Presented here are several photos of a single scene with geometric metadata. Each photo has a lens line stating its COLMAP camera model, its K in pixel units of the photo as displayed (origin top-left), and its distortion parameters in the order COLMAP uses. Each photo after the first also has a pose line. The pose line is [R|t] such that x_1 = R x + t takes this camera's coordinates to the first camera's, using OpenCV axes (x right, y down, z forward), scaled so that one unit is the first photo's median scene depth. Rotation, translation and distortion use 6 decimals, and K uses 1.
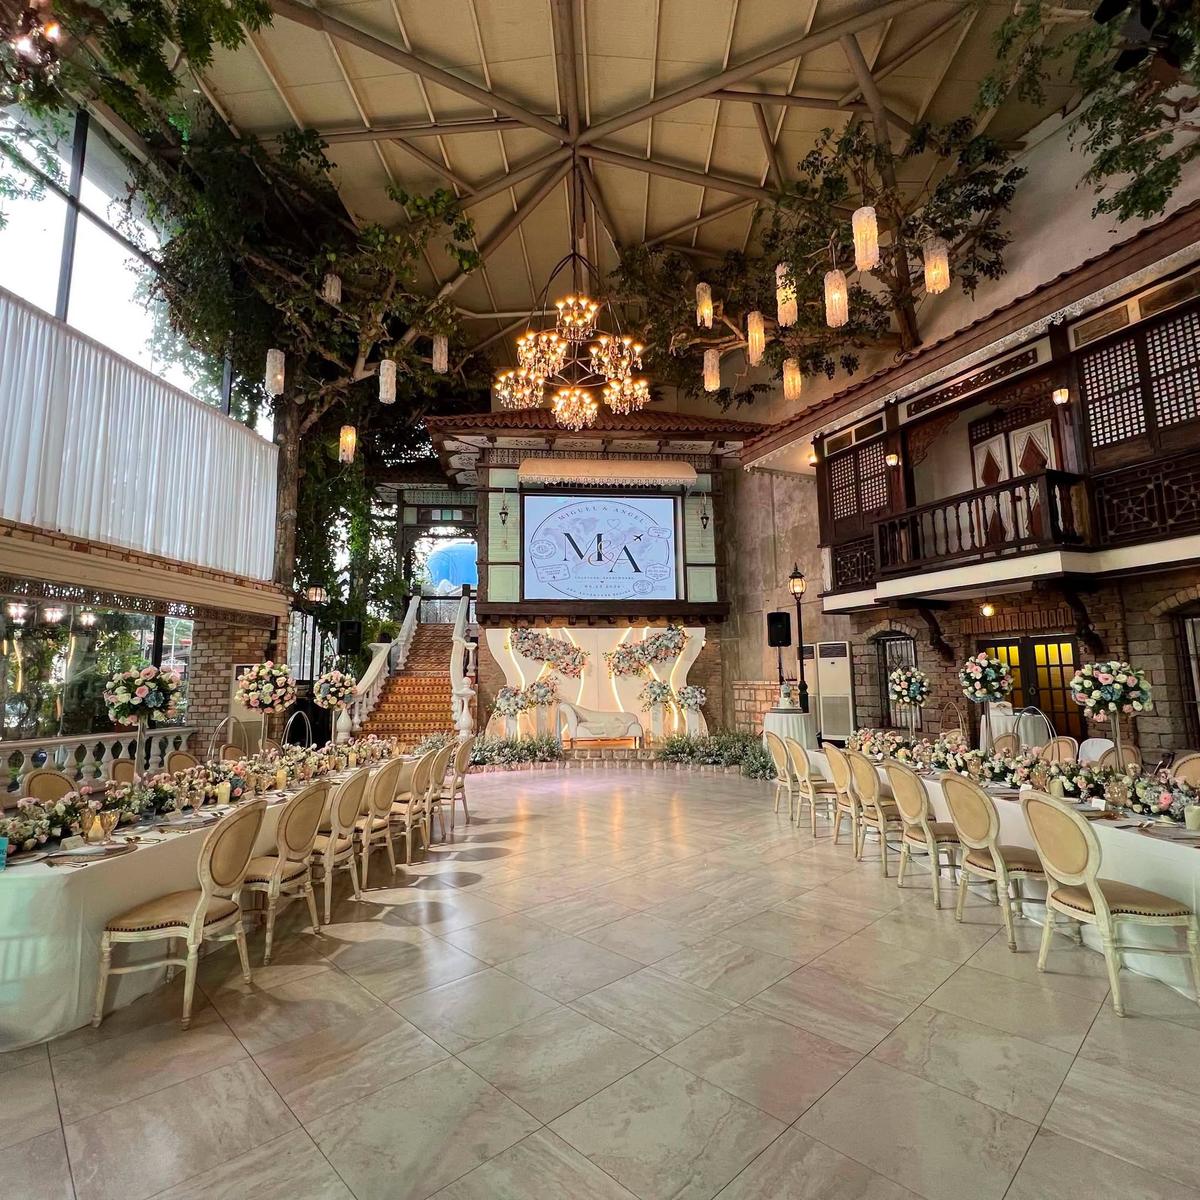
lens RADIAL K [[610.2, 0, 600.0], [0, 610.2, 600.0], [0, 0, 1]] dist [-0.000820, 0.000063]
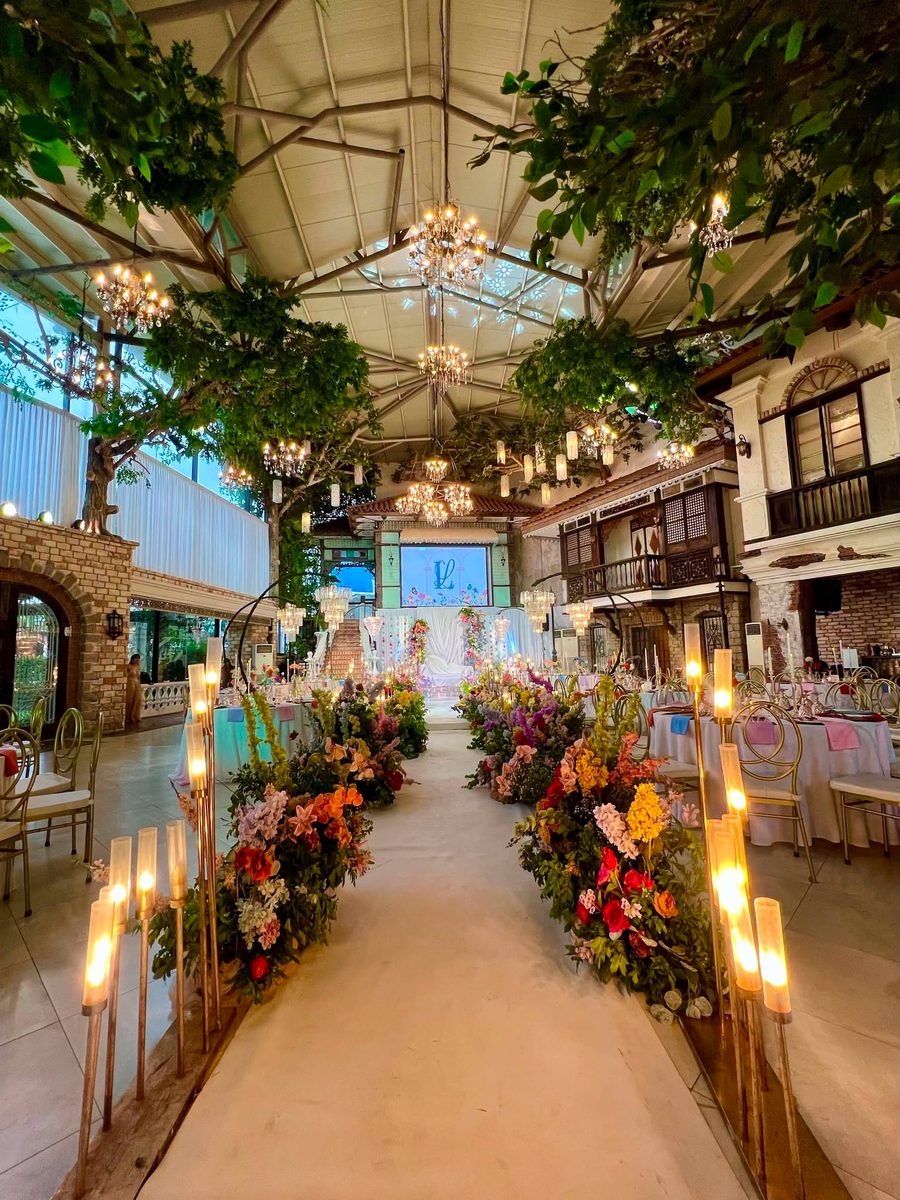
lens RADIAL K [[482.0, 0, 450.0], [0, 482.0, 600.0], [0, 0, 1]] dist [0.000211, 0.000005]
pose [[0.999092, -0.008391, 0.041779, -0.049125], [0.007815, 0.999873, 0.013916, -0.042388], [-0.041890, -0.013577, 0.999030, -0.455661]]
